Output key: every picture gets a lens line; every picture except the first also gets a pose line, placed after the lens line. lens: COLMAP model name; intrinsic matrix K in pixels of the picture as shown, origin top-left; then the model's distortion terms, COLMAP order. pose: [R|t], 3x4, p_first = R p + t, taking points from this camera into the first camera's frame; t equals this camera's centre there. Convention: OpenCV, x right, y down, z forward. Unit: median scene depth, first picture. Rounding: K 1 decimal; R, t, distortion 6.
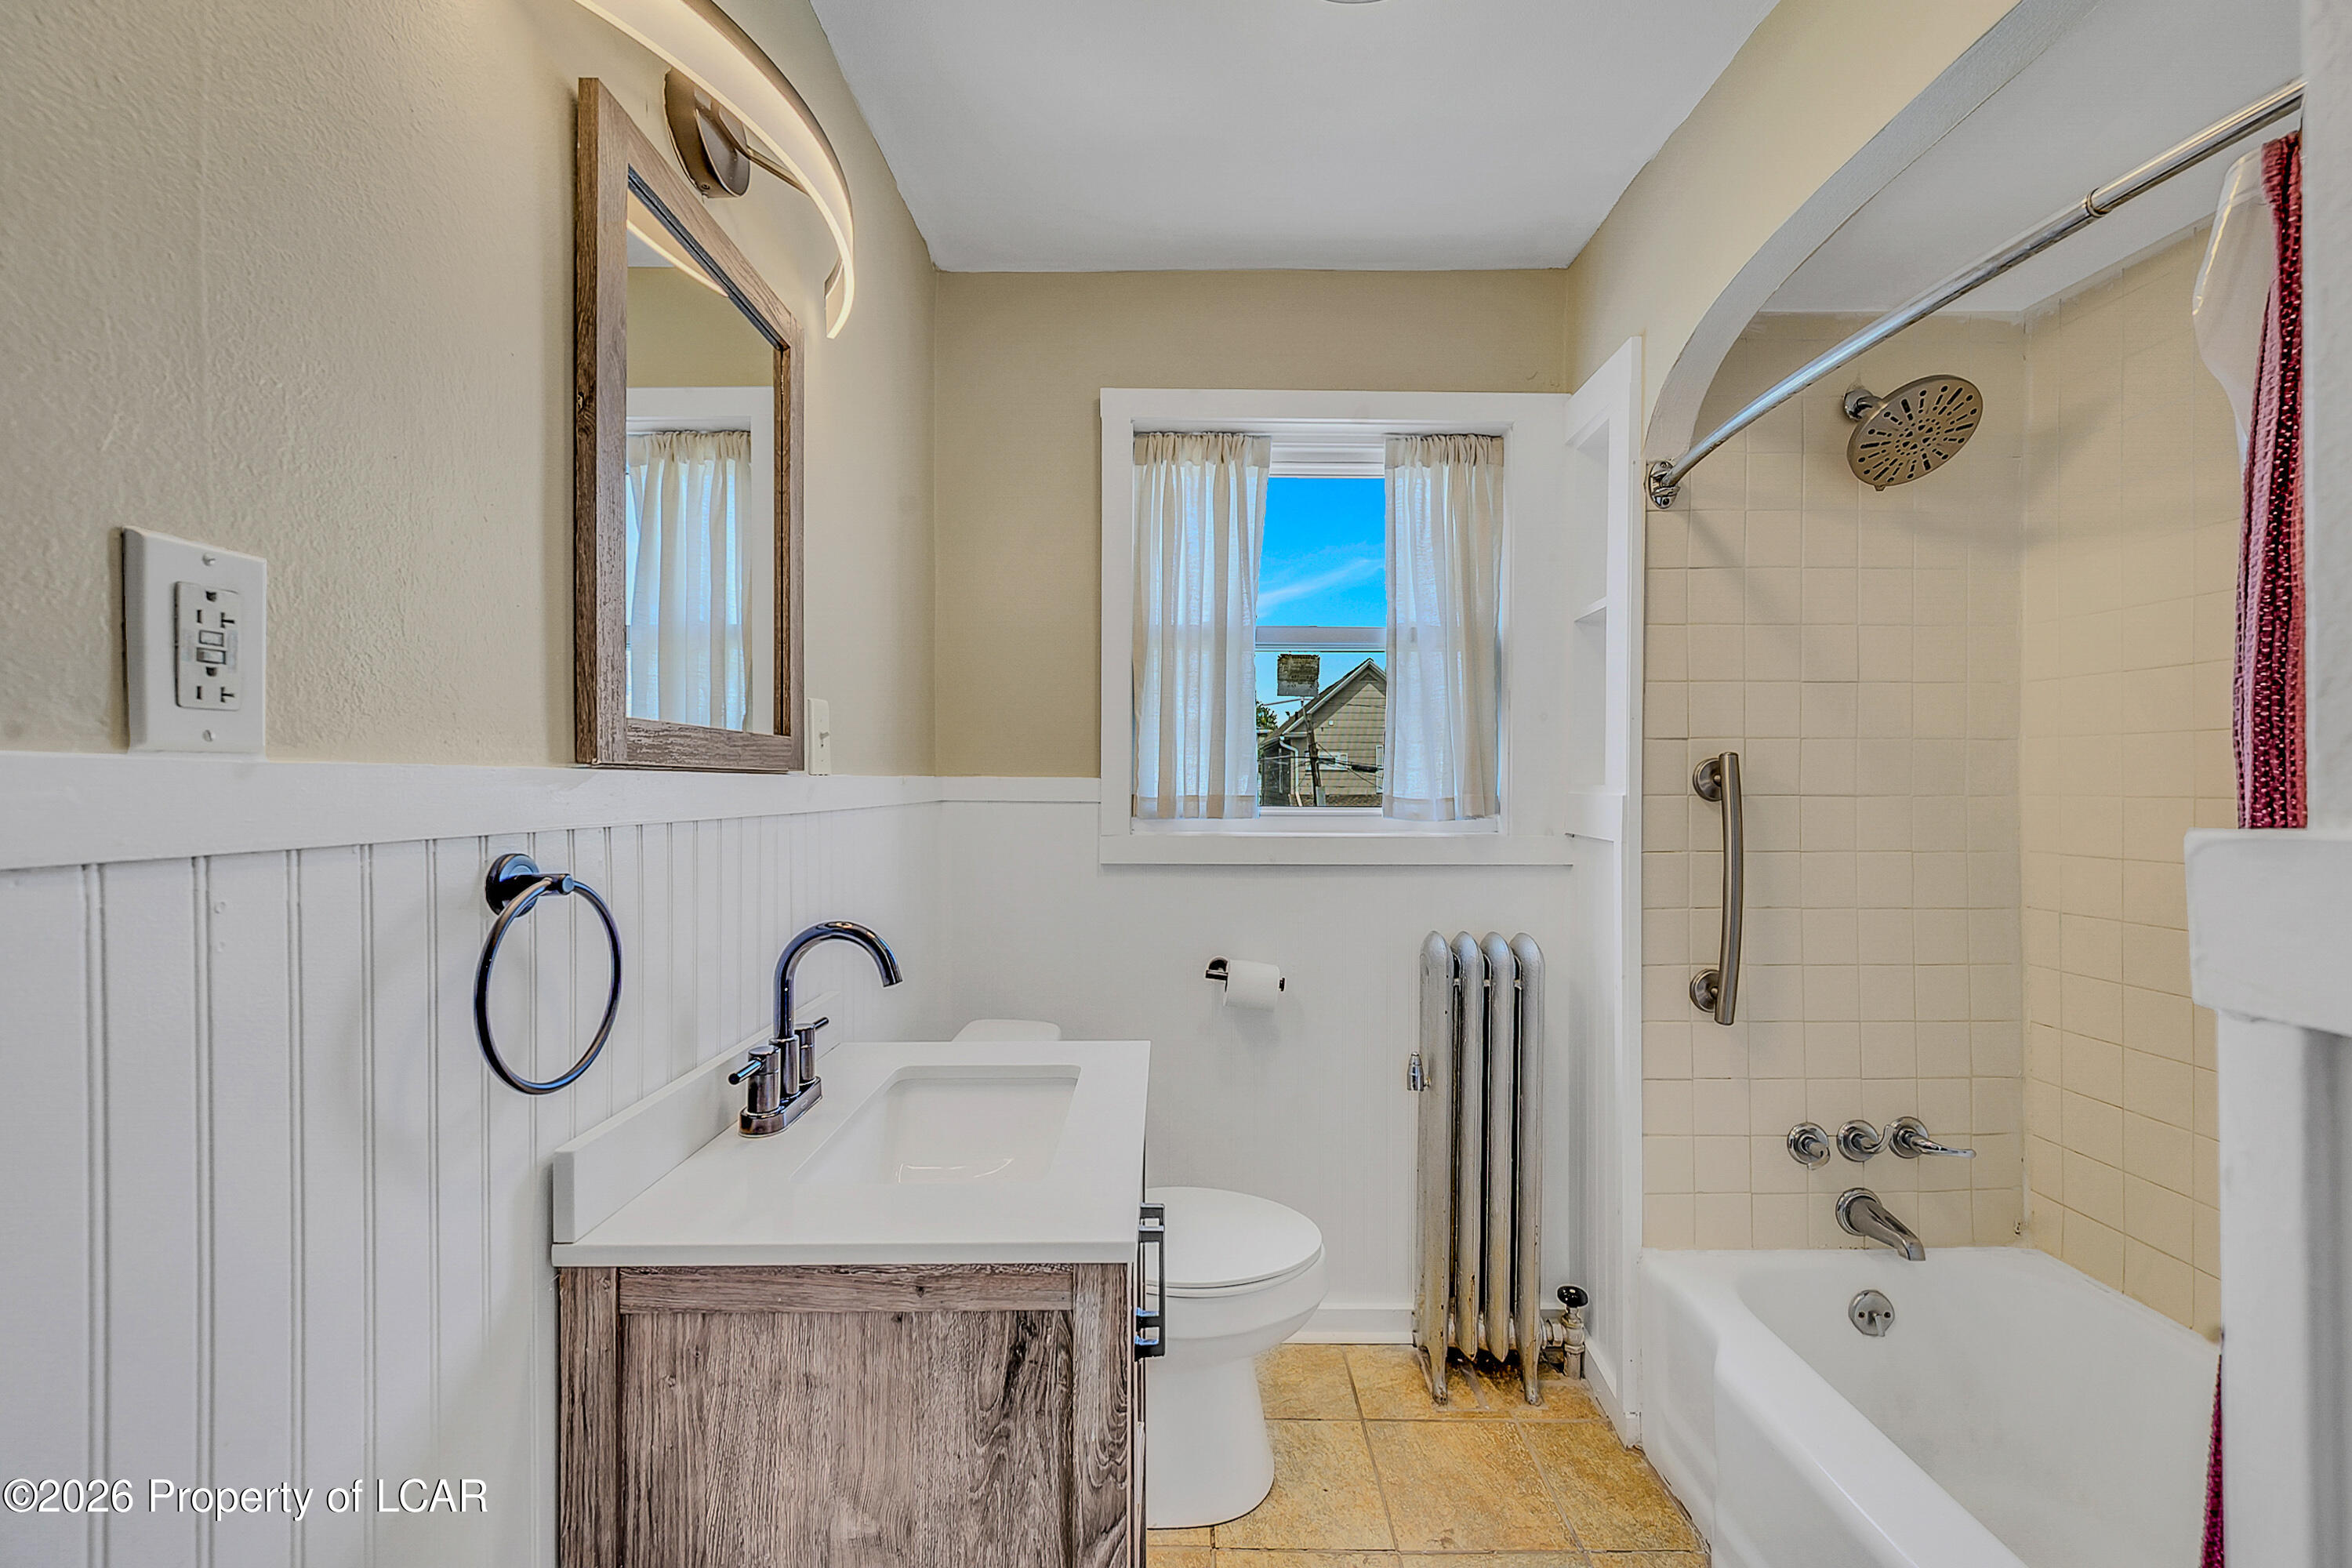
lens RADIAL K [[1005.2, 0, 1181.4], [0, 1005.2, 808.2], [0, 0, 1]] dist [-0.000048, -0.000513]
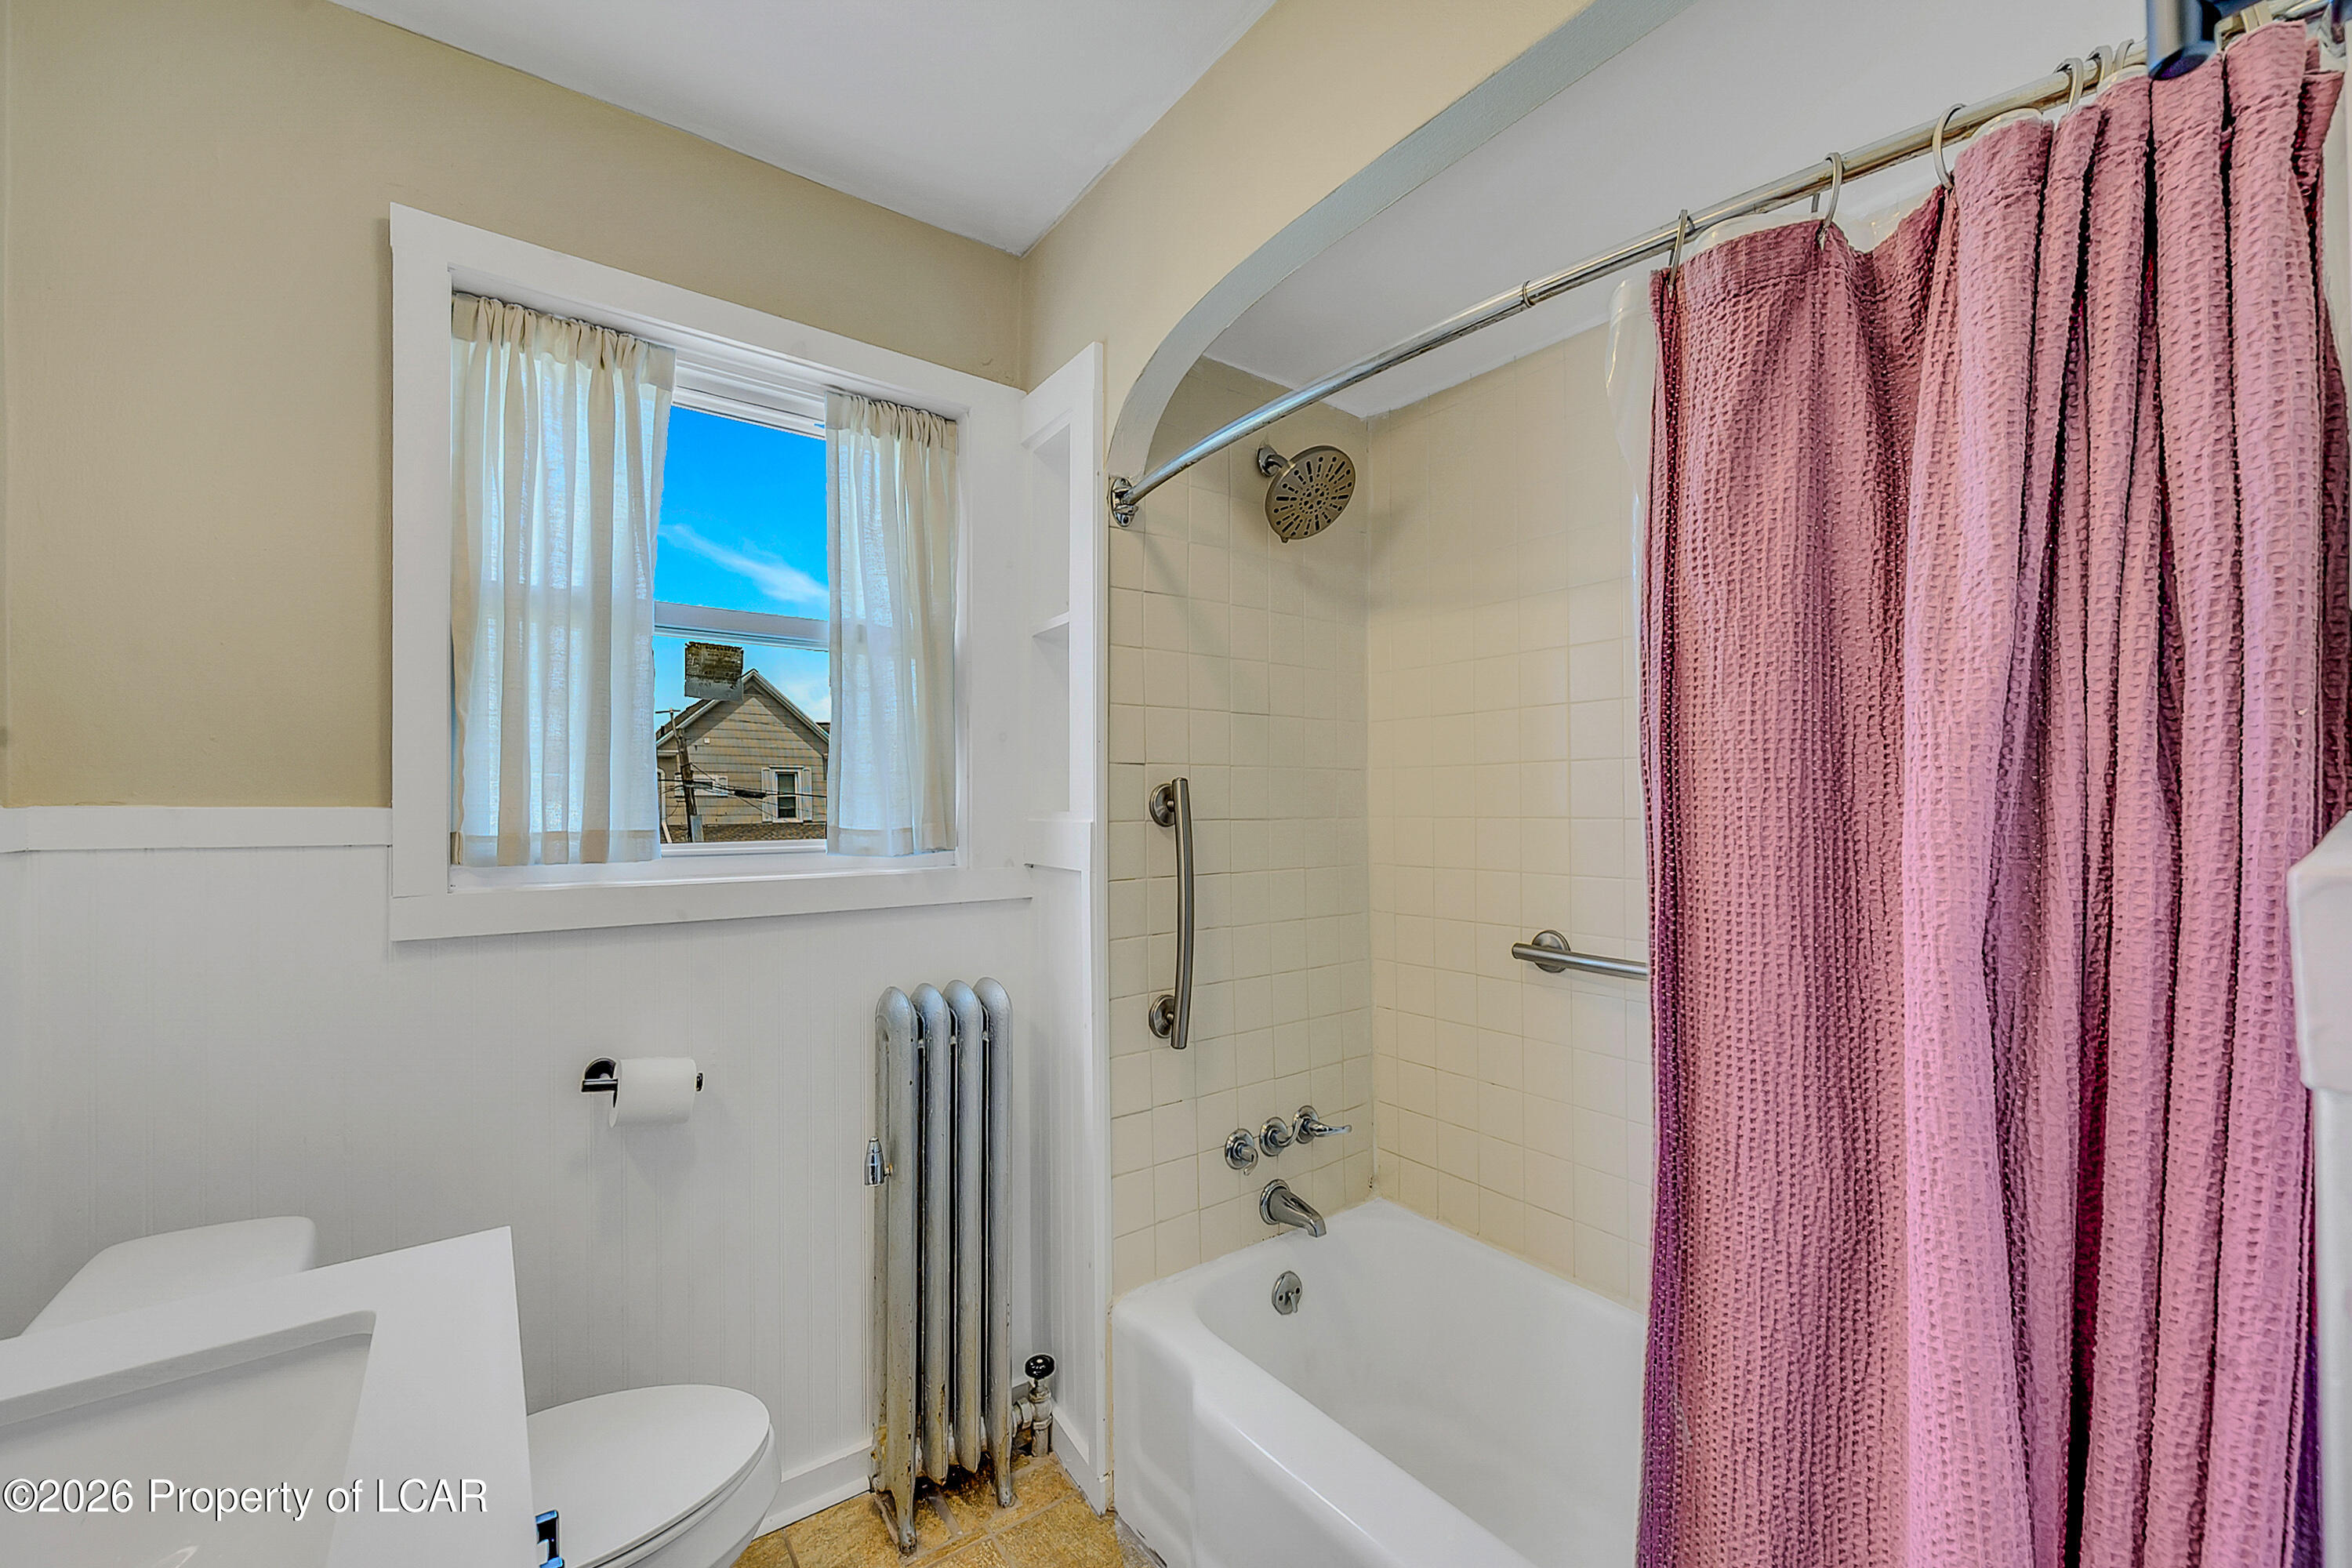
lens RADIAL K [[1005.2, 0, 1181.4], [0, 1005.2, 808.2], [0, 0, 1]] dist [-0.000048, -0.000513]
pose [[0.818123, -0.006491, 0.575006, -0.033454], [0.021437, 0.999586, -0.019216, -0.005823], [-0.574643, 0.028048, 0.817923, 0.170952]]
